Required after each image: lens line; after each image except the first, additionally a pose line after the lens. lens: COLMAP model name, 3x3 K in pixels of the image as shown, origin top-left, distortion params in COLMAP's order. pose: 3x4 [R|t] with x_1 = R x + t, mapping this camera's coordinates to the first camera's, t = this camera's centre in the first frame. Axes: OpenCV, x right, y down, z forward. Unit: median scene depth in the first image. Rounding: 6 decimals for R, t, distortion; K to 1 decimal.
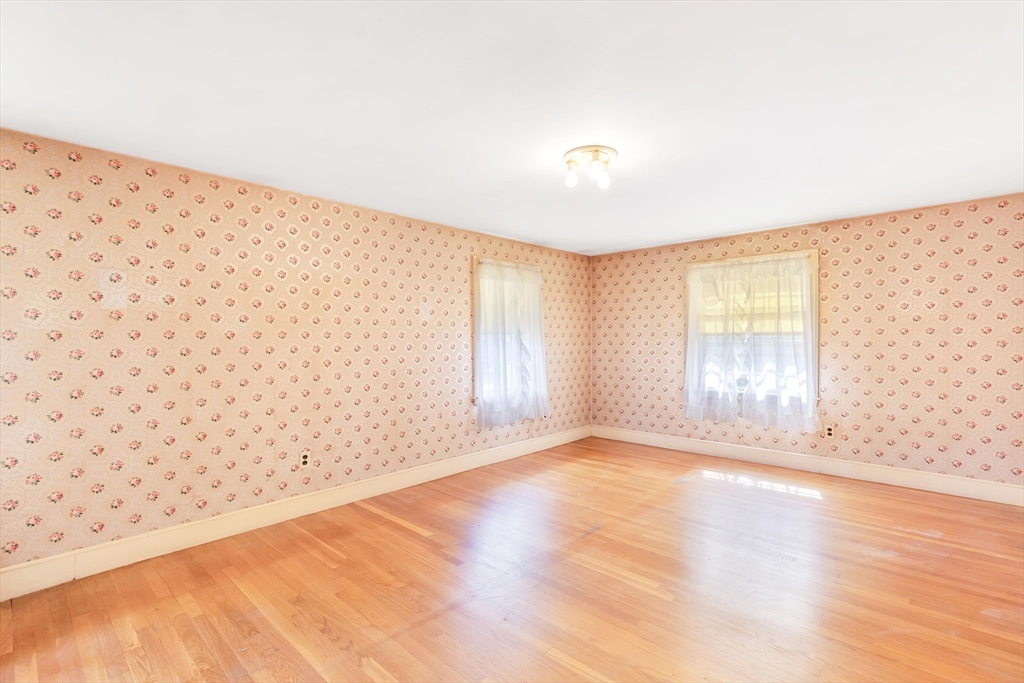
lens RADIAL K [[474.4, 0, 505.3], [0, 474.4, 337.3], [0, 0, 1]] dist [-0.001404, -0.000443]
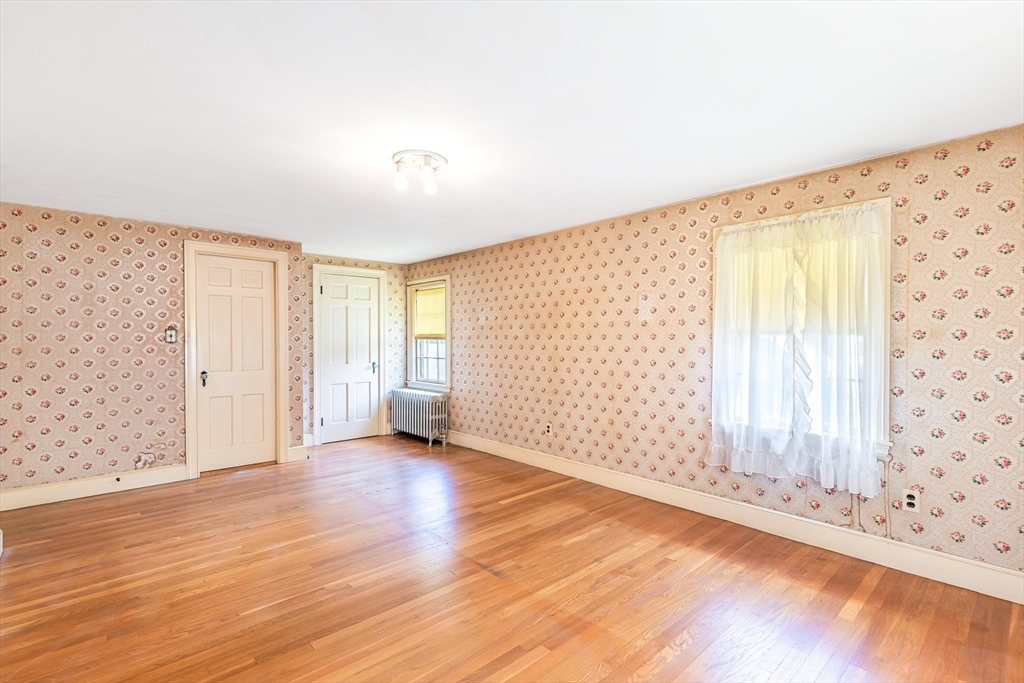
lens RADIAL K [[474.4, 0, 505.3], [0, 474.4, 337.3], [0, 0, 1]] dist [-0.001404, -0.000443]
pose [[-0.090521, 0.000033, -0.995895, 0.834171], [0.000385, 1.000000, -0.000001, -0.002814], [0.995894, -0.000384, -0.090521, 0.892893]]
